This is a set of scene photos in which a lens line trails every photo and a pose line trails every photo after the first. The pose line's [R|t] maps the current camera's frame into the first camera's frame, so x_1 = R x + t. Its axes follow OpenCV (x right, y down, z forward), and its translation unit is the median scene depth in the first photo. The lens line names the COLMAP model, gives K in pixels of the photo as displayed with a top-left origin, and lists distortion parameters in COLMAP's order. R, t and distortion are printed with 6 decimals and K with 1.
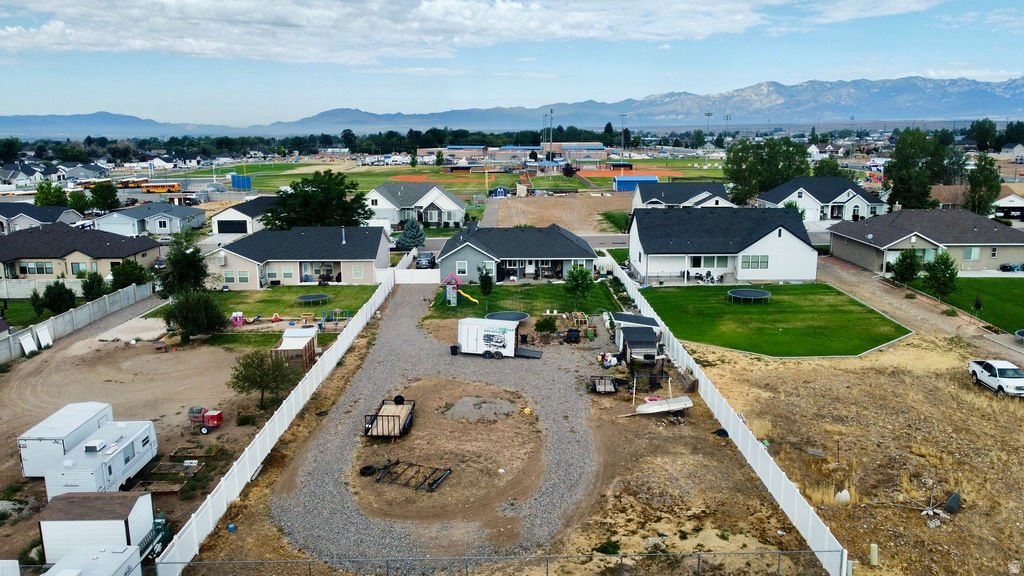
lens RADIAL K [[742.2, 0, 510.9], [0, 742.2, 293.3], [0, 0, 1]] dist [0.000928, -0.005304]
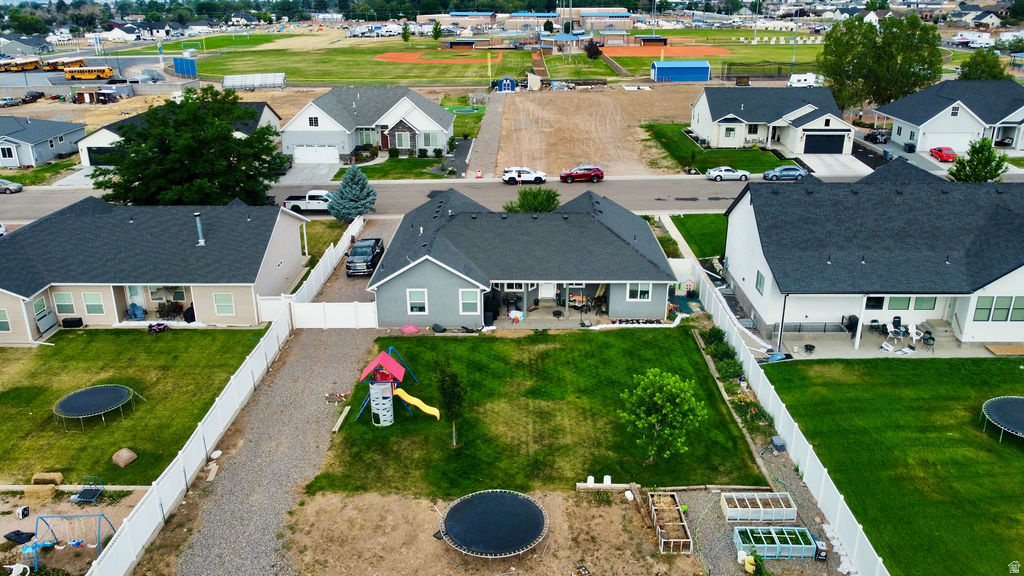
lens RADIAL K [[742.2, 0, 512.4], [0, 742.2, 280.5], [0, 0, 1]] dist [0.000928, -0.005304]
pose [[0.999896, 0.004972, -0.013548, 0.004993], [-0.002795, 0.987729, 0.156152, -0.083466], [0.014158, -0.156097, 0.987640, 0.309708]]
